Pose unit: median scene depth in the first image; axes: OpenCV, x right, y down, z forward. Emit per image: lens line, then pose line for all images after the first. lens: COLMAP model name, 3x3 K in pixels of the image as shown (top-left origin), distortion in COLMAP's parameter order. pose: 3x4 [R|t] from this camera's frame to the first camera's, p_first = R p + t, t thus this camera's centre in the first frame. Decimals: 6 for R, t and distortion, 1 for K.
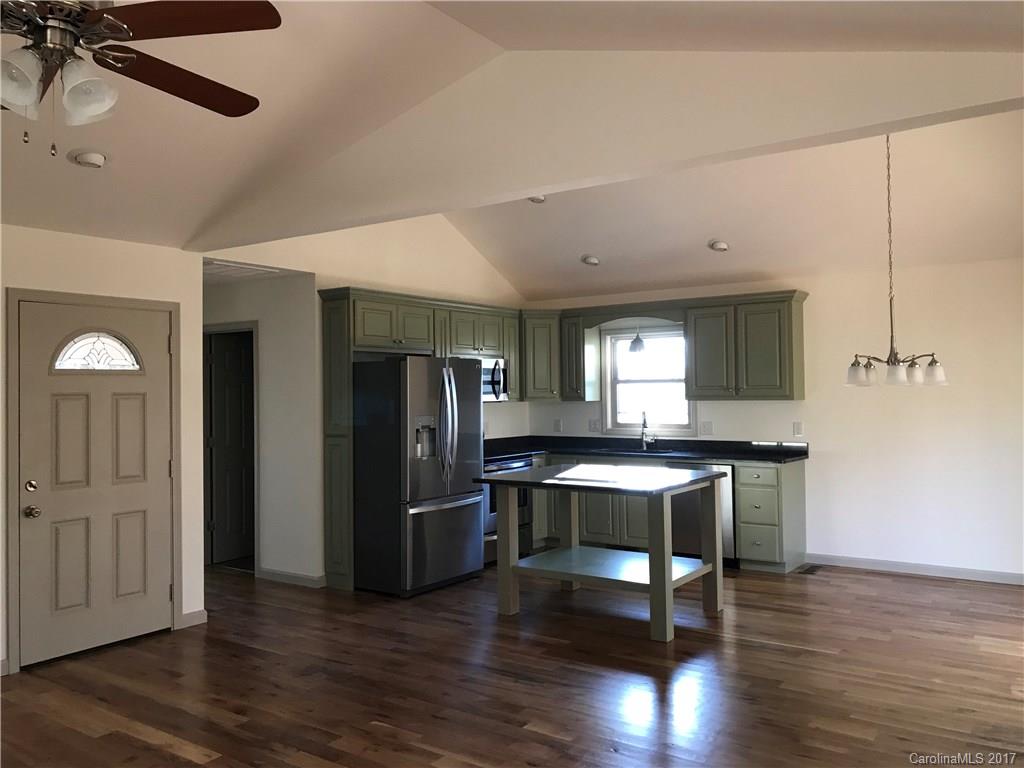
lens RADIAL K [[843.0, 0, 510.5], [0, 843.0, 366.3], [0, 0, 1]] dist [0.065023, -0.092953]
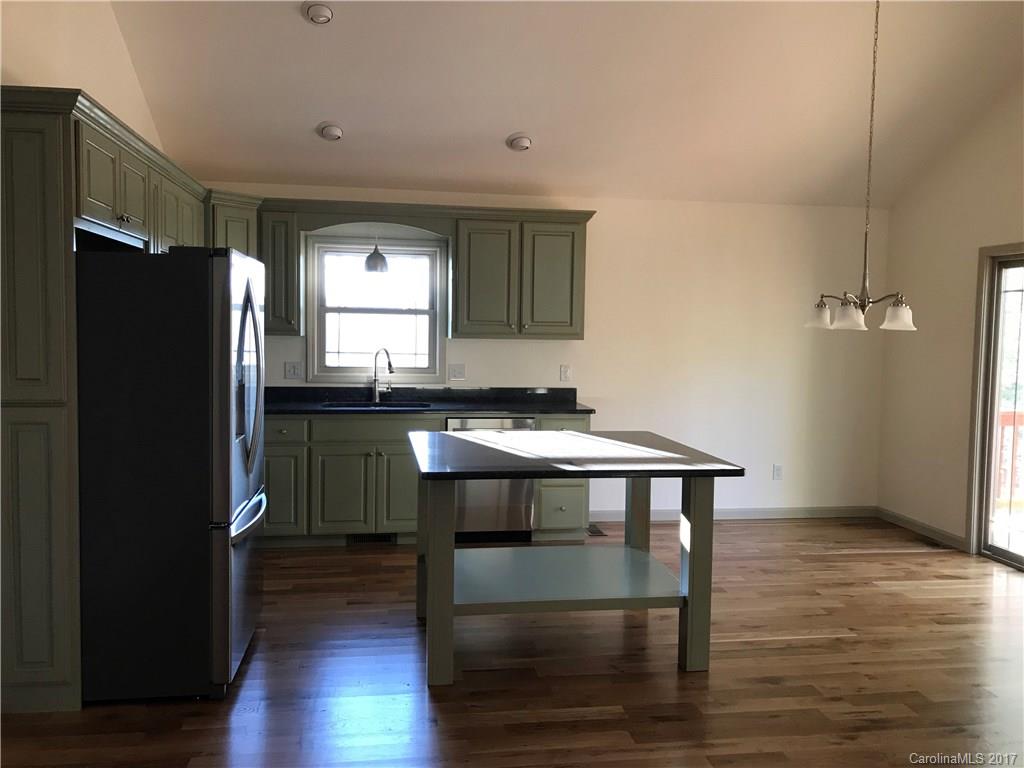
lens RADIAL K [[843.0, 0, 510.5], [0, 843.0, 366.3], [0, 0, 1]] dist [0.065023, -0.092953]
pose [[0.720595, -0.009805, 0.693287, -0.290291], [-0.045243, 0.997104, 0.061126, 0.016135], [-0.691878, -0.075414, 0.718065, 0.394647]]
